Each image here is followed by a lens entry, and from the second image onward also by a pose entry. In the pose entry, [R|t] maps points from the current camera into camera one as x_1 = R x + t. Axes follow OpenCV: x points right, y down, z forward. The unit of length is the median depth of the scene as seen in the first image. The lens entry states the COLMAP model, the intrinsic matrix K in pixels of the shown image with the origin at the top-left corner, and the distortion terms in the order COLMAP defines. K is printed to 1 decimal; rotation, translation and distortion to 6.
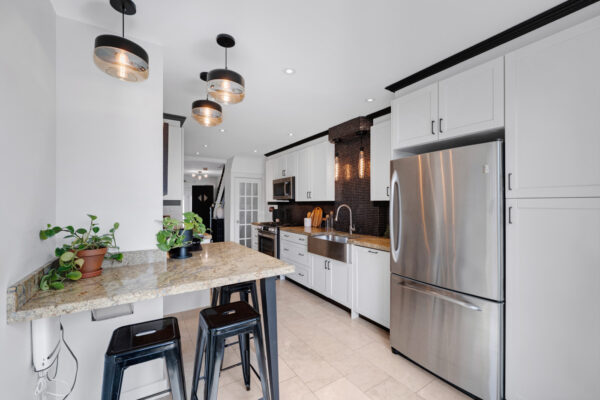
lens RADIAL K [[247.7, 0, 301.7], [0, 247.7, 199.9], [0, 0, 1]] dist [-0.010082, -0.000779]
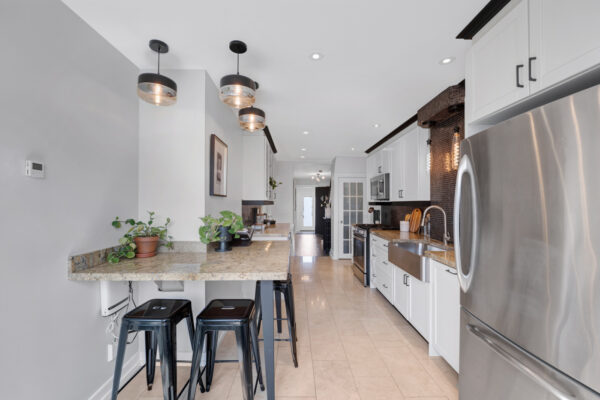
lens RADIAL K [[247.7, 0, 300.3], [0, 247.7, 202.1], [0, 0, 1]] dist [-0.010082, -0.000779]
pose [[0.843953, 0.000813, -0.536416, 0.246364], [0.003150, 0.999974, 0.006472, 0.001895], [0.536407, -0.007151, 0.843929, 0.134517]]
